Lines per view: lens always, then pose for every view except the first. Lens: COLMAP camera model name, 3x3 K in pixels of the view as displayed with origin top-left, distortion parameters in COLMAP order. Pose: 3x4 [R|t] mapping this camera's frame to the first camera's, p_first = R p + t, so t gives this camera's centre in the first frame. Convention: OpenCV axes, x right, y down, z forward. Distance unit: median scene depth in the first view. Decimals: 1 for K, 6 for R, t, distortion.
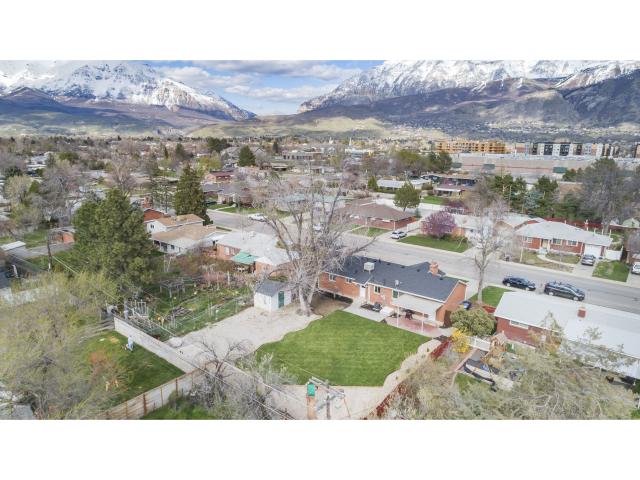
lens RADIAL K [[430.0, 0, 320.0], [0, 430.0, 240.0], [0, 0, 1]] dist [-0.010598, 0.002617]
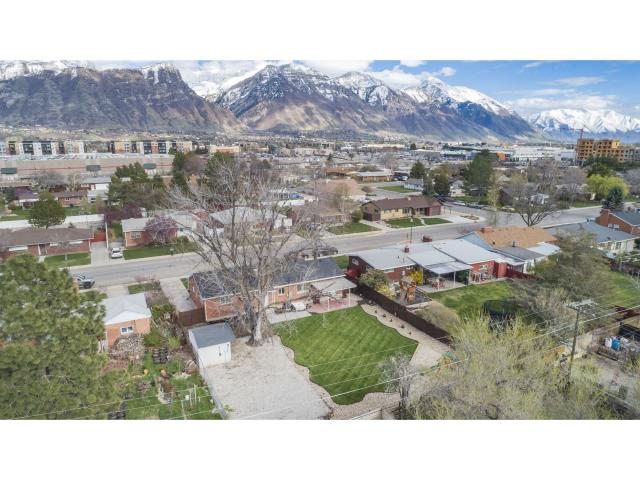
lens RADIAL K [[430.0, 0, 320.0], [0, 430.0, 240.0], [0, 0, 1]] dist [-0.010598, 0.002617]
pose [[0.400433, -0.222856, 0.888813, -0.087224], [0.219184, 0.965112, 0.143238, -0.015151], [-0.889726, 0.137456, 0.435309, 0.061174]]
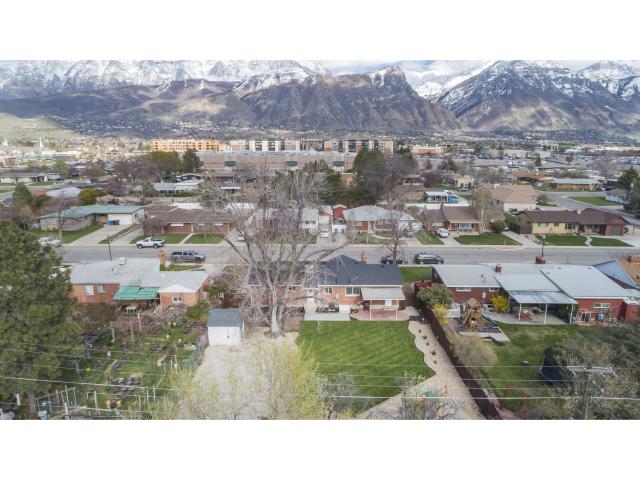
lens RADIAL K [[430.0, 0, 320.0], [0, 430.0, 240.0], [0, 0, 1]] dist [-0.010598, 0.002617]
pose [[0.781125, -0.152506, 0.605463, -0.057944], [0.151310, 0.987042, 0.053411, -0.006579], [-0.605763, 0.049892, 0.794079, 0.030082]]
